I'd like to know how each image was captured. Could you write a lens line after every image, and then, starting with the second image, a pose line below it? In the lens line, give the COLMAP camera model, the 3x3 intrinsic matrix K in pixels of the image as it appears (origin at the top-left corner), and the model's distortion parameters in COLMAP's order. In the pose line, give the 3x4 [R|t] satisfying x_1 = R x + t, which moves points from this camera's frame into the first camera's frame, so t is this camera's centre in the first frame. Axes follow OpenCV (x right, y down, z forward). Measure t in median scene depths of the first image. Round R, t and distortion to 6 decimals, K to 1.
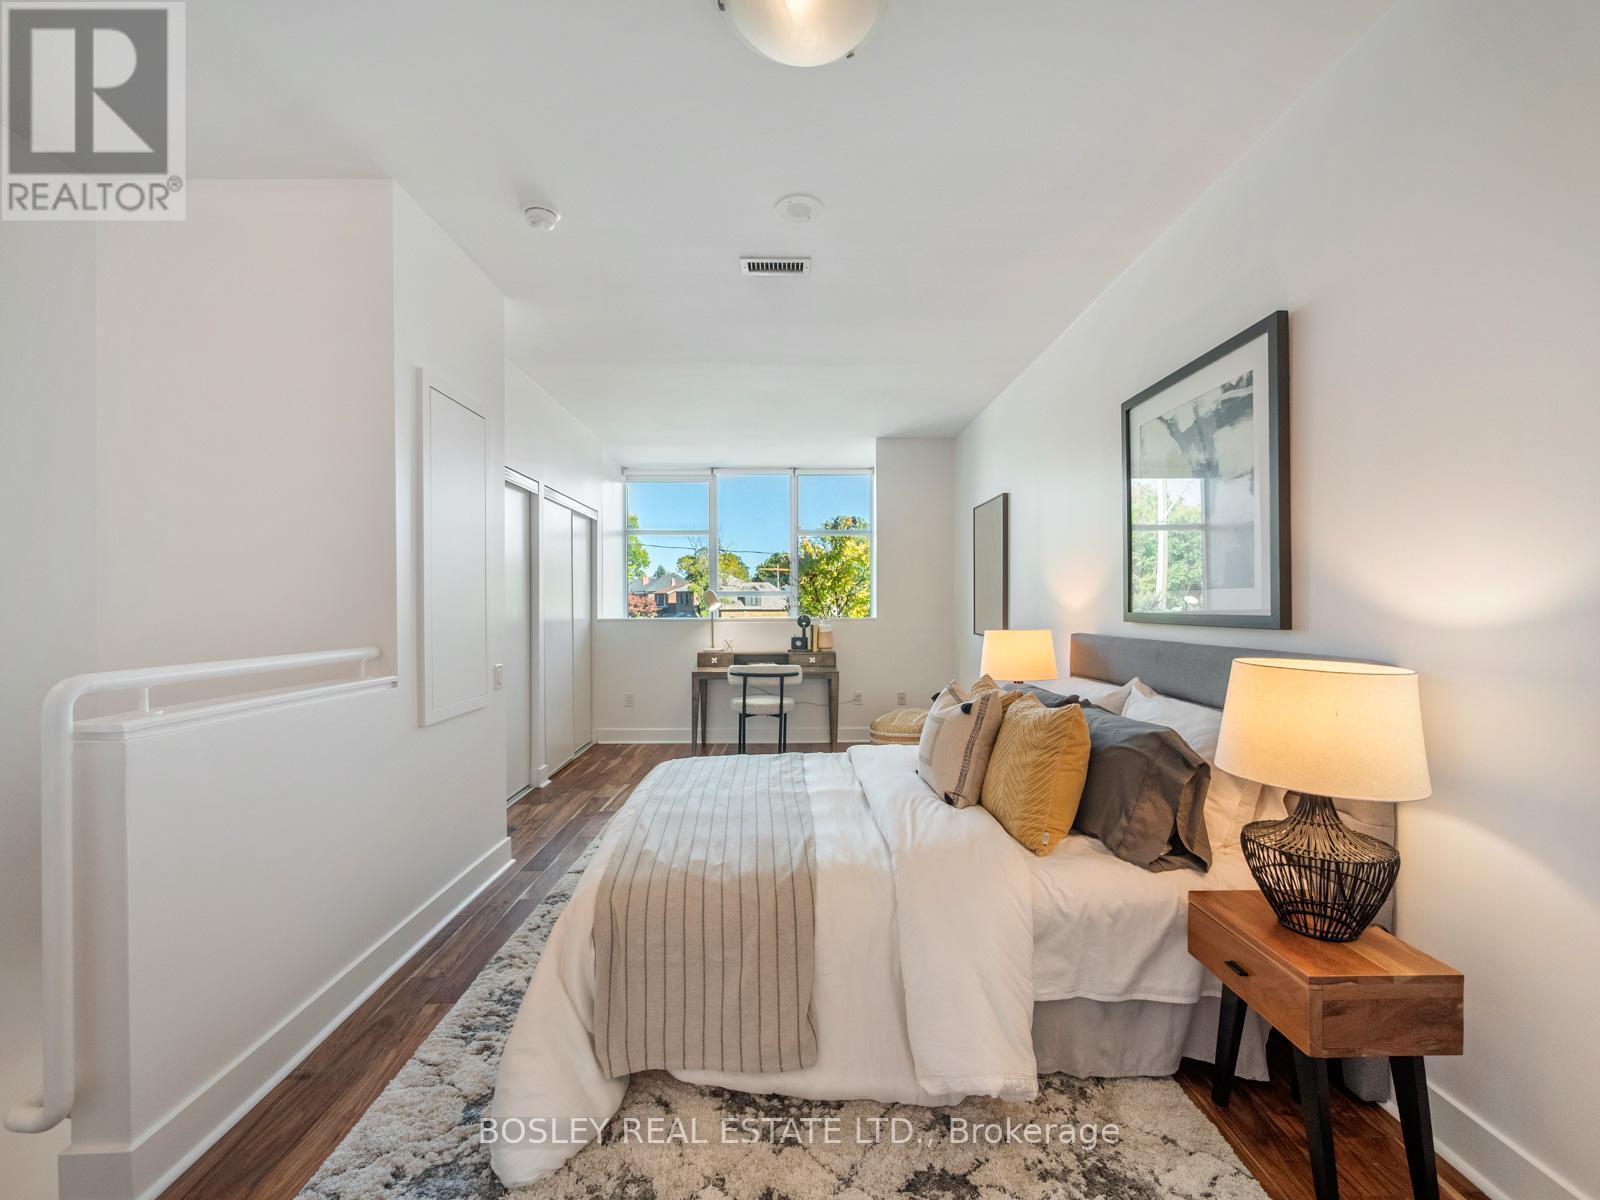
lens RADIAL K [[677.8, 0, 797.6], [0, 677.8, 609.8], [0, 0, 1]] dist [-0.008626, 0.001478]
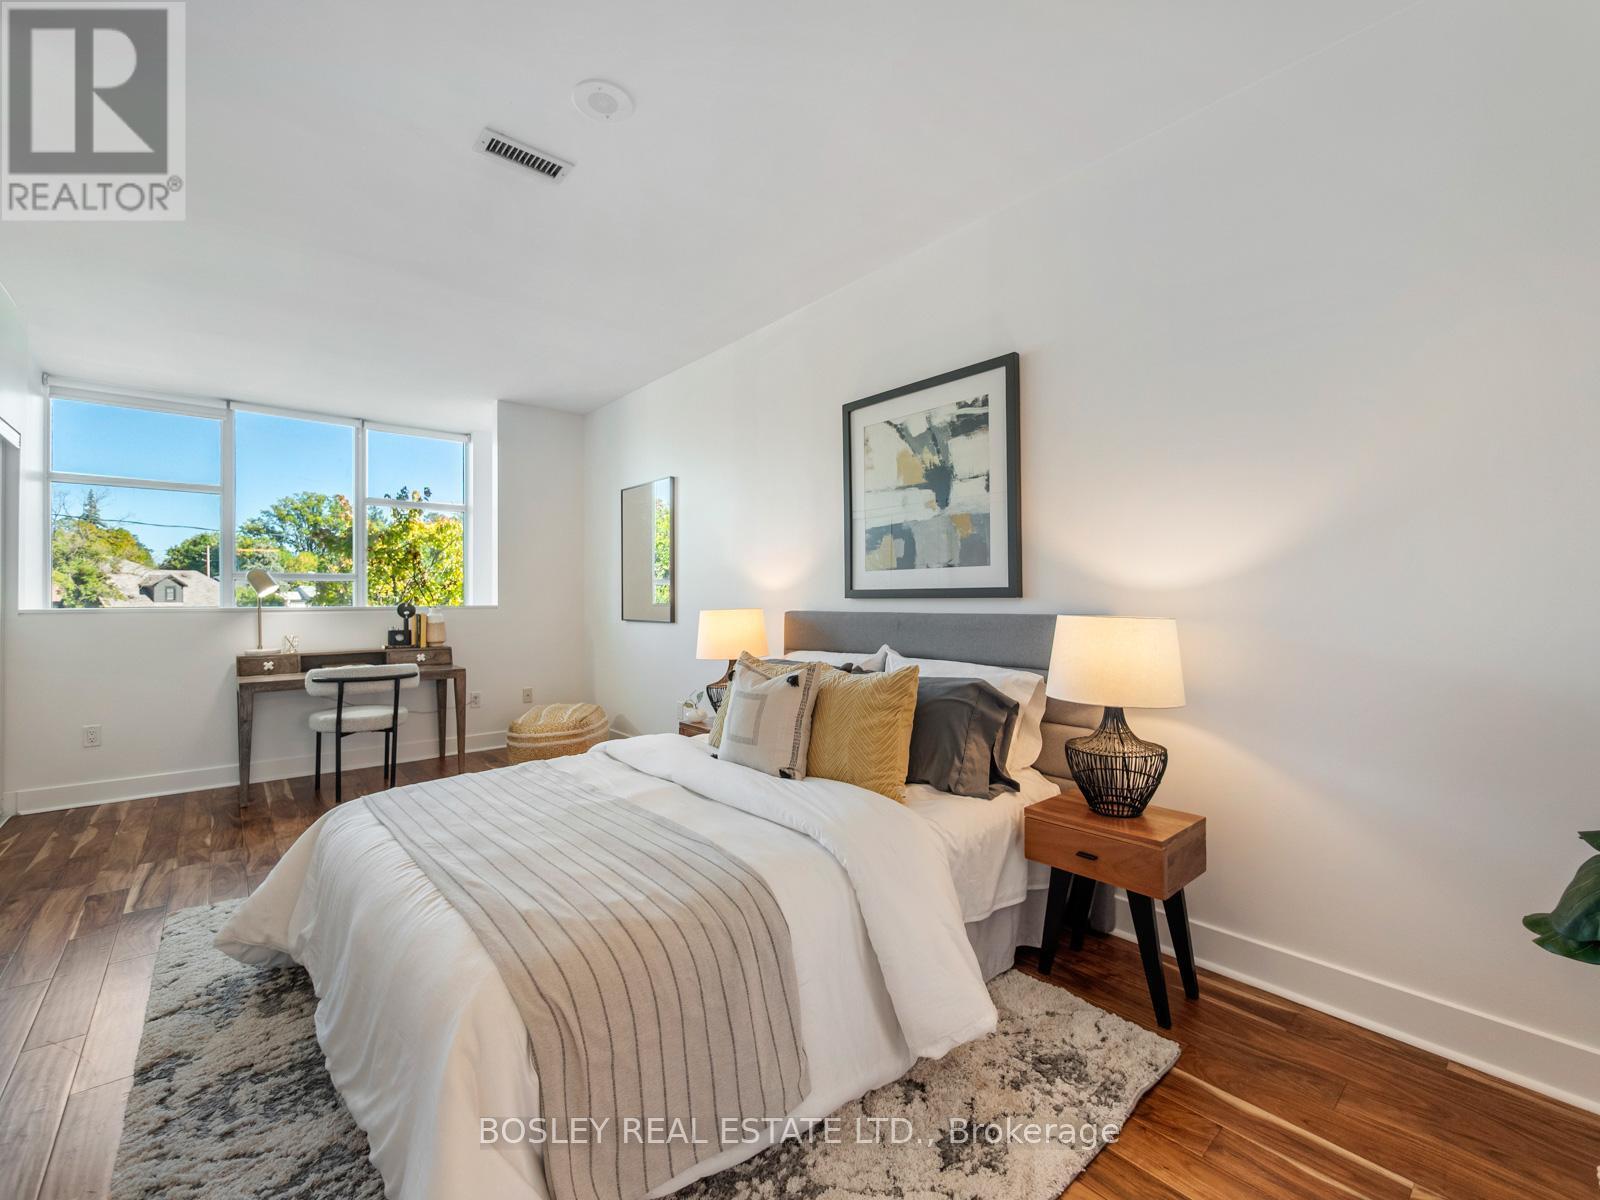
lens RADIAL K [[677.8, 0, 795.3], [0, 677.8, 596.9], [0, 0, 1]] dist [-0.008626, 0.001478]
pose [[0.769294, 0.000727, 0.638894, -0.190164], [0.007166, 0.999927, -0.009767, 0.016308], [-0.638854, 0.012093, 0.769233, 0.116899]]
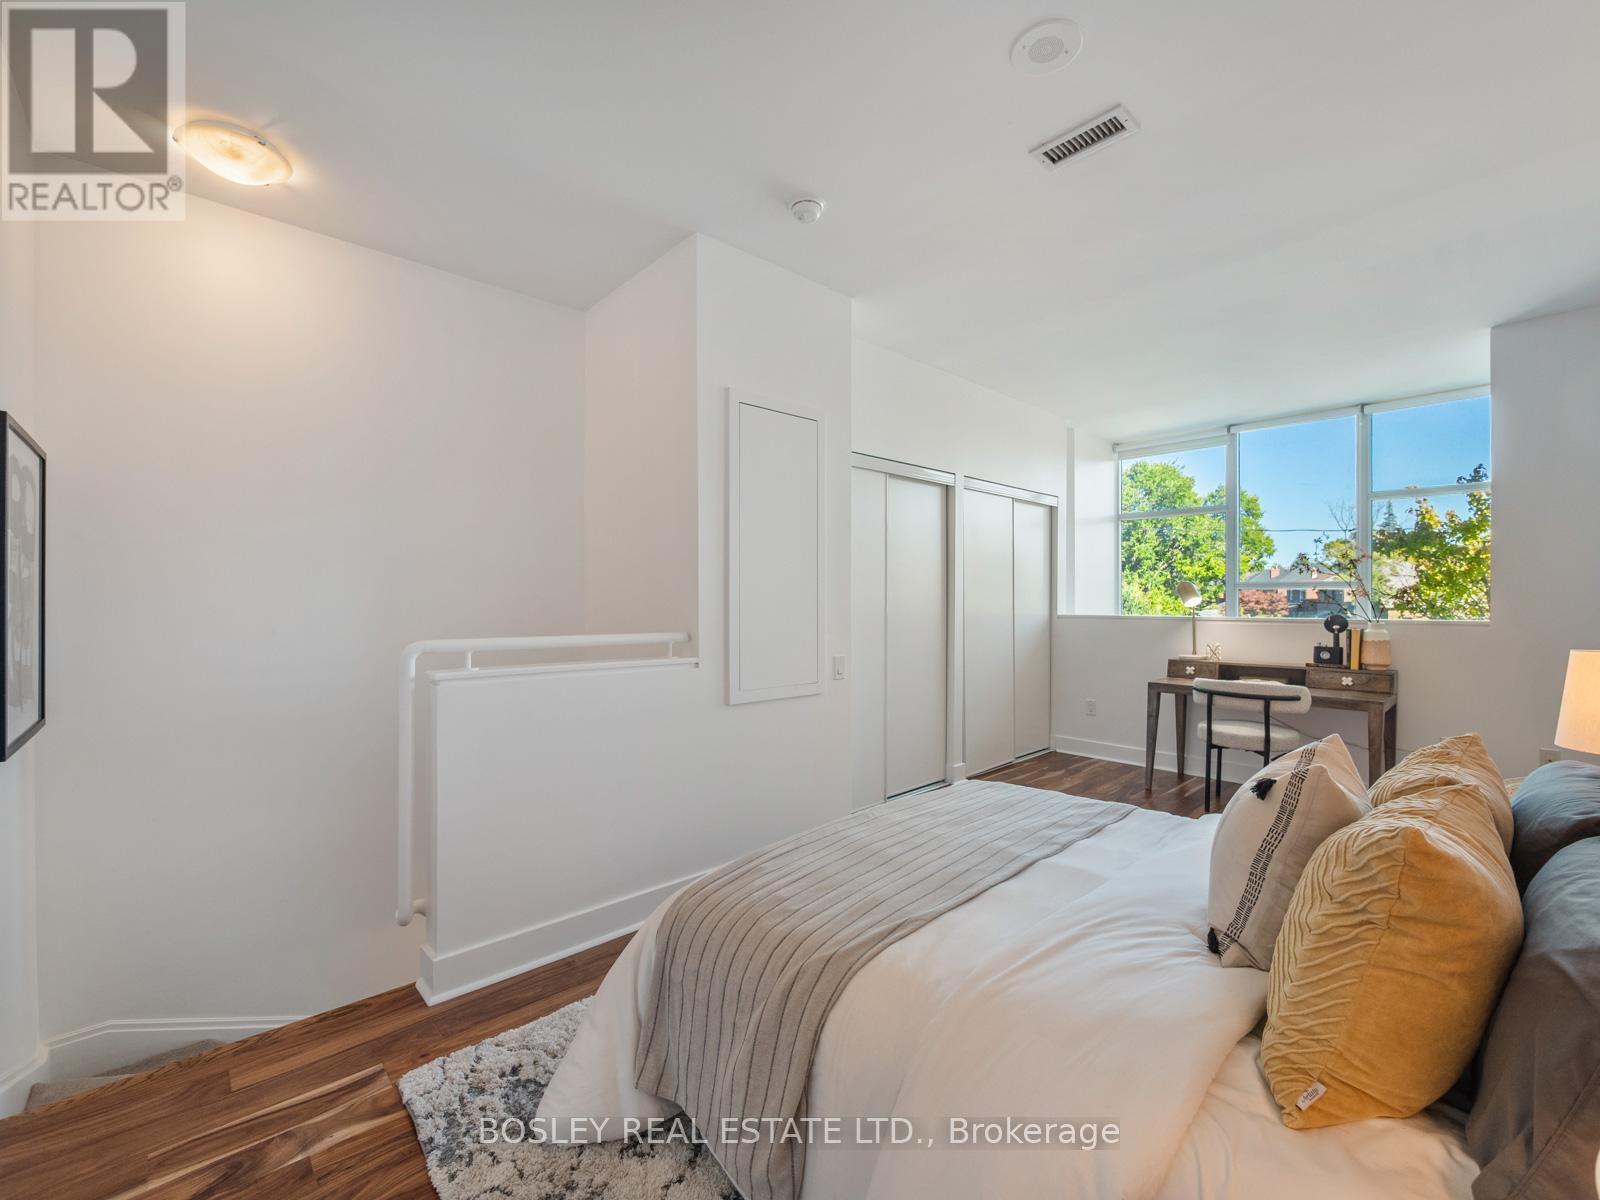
lens RADIAL K [[677.8, 0, 804.7], [0, 677.8, 603.2], [0, 0, 1]] dist [-0.008626, 0.001478]
pose [[0.670029, 0.006540, -0.742306, 0.201205], [-0.008964, 0.999960, 0.000719, 0.000689], [0.742281, 0.006172, 0.670060, 0.181259]]
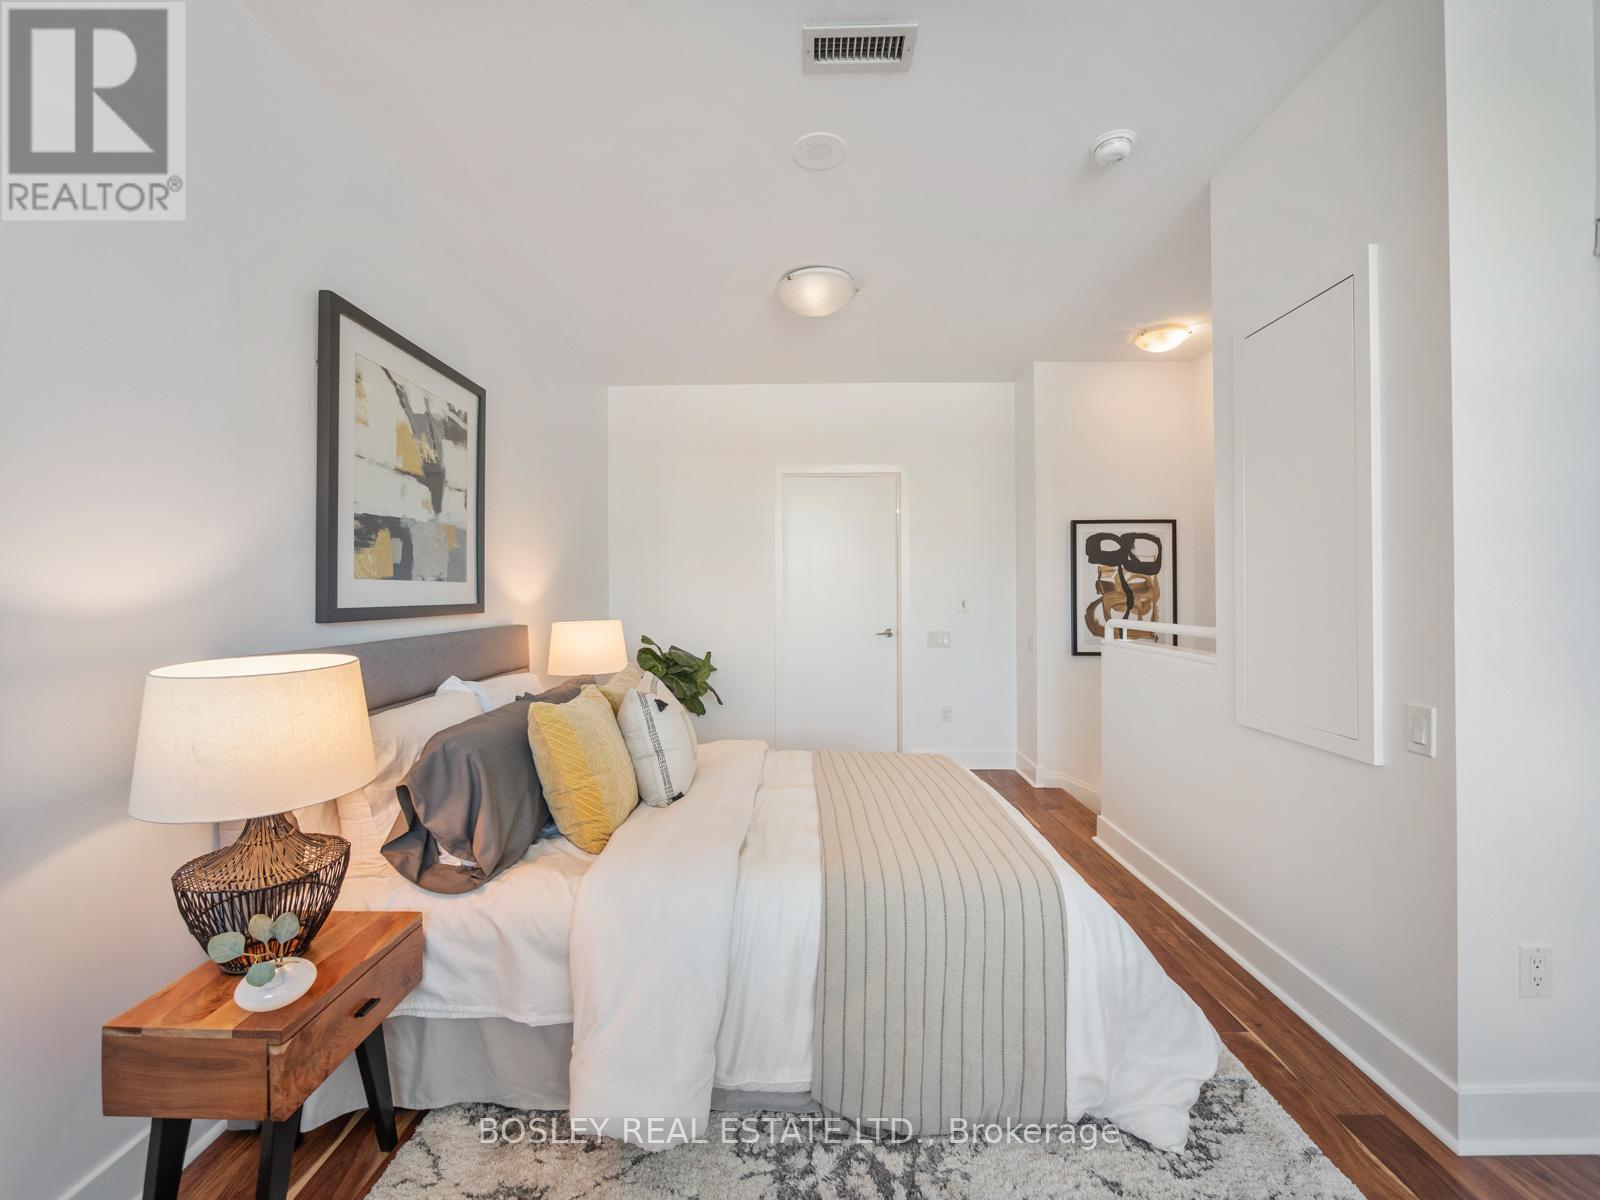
lens RADIAL K [[677.8, 0, 800.1], [0, 677.8, 593.4], [0, 0, 1]] dist [-0.008626, 0.001478]
pose [[-0.999798, 0.002642, 0.019906, 0.007002], [0.002809, 0.999961, 0.008371, -0.009299], [-0.019883, 0.008425, -0.999767, 1.036309]]
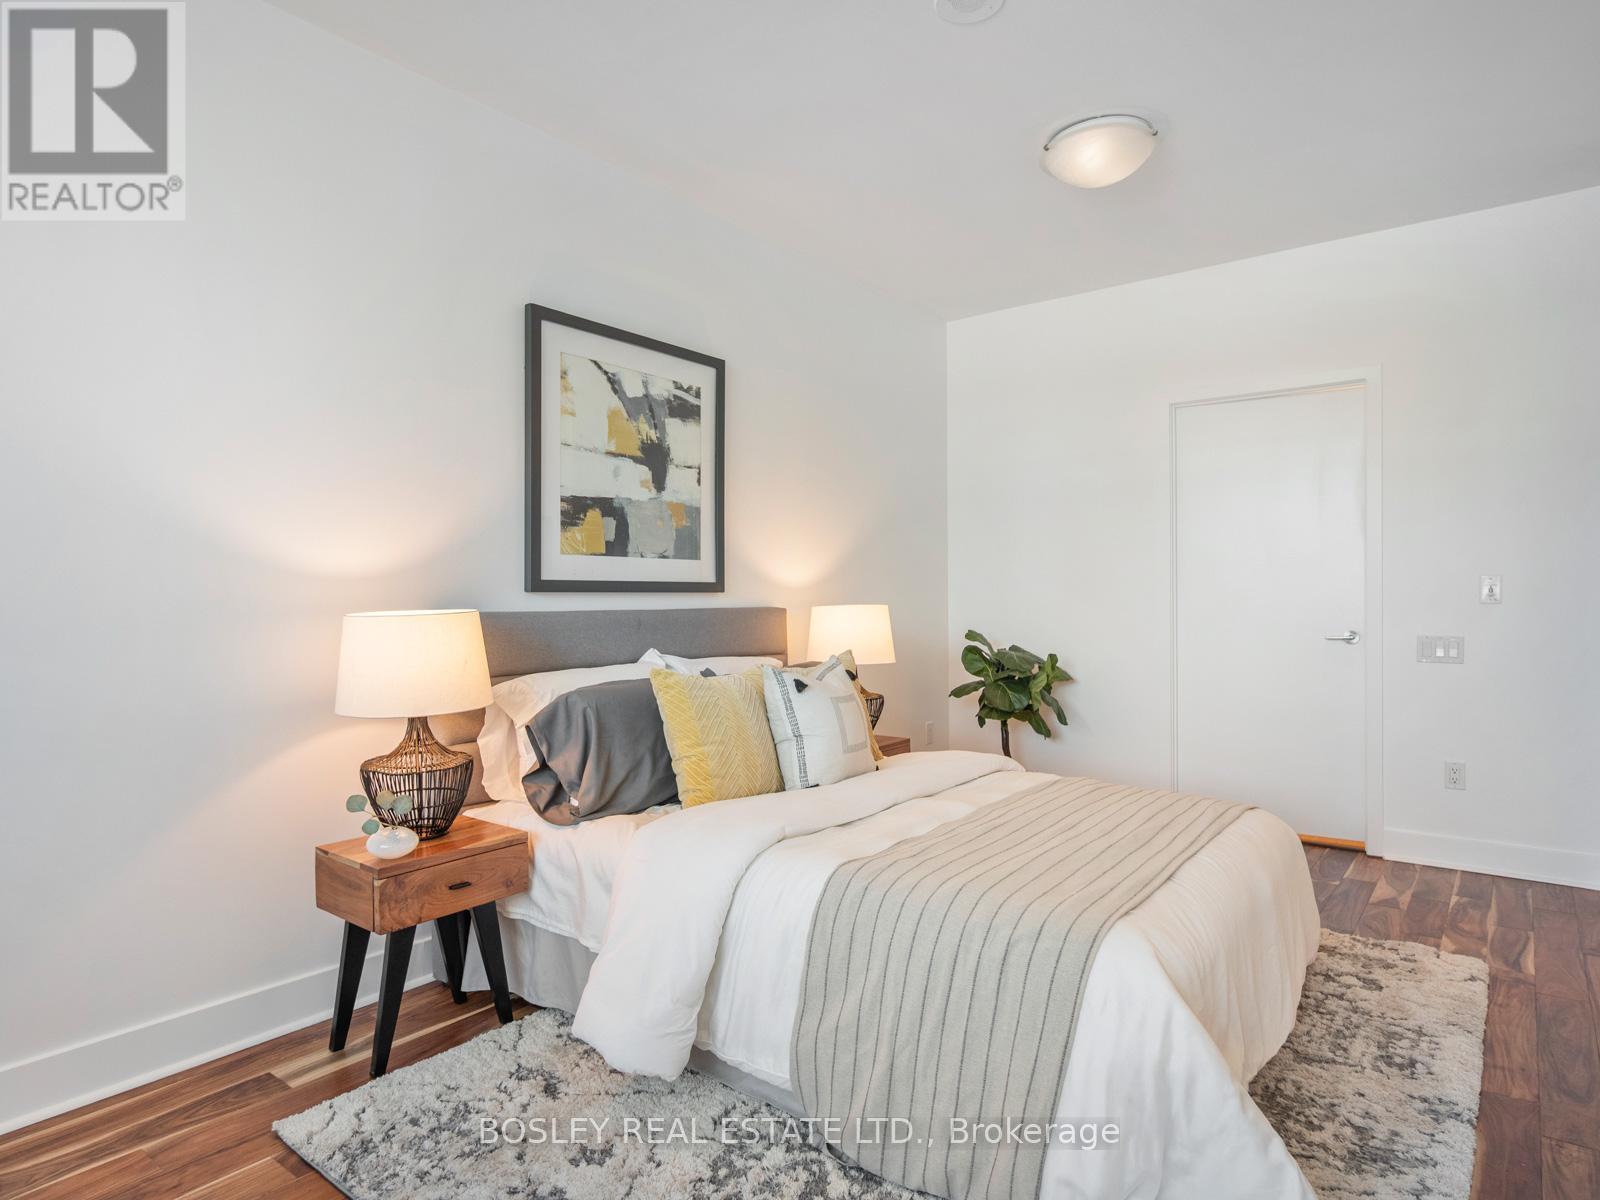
lens RADIAL K [[943.4, 0, 799.9], [0, 943.4, 608.1], [0, 0, 1]] dist [-0.001013, 0.000685]
pose [[-0.782777, -0.004805, 0.622284, -0.260306], [0.007509, 0.999824, 0.017166, 0.012863], [-0.622257, 0.018110, -0.782603, 1.034194]]
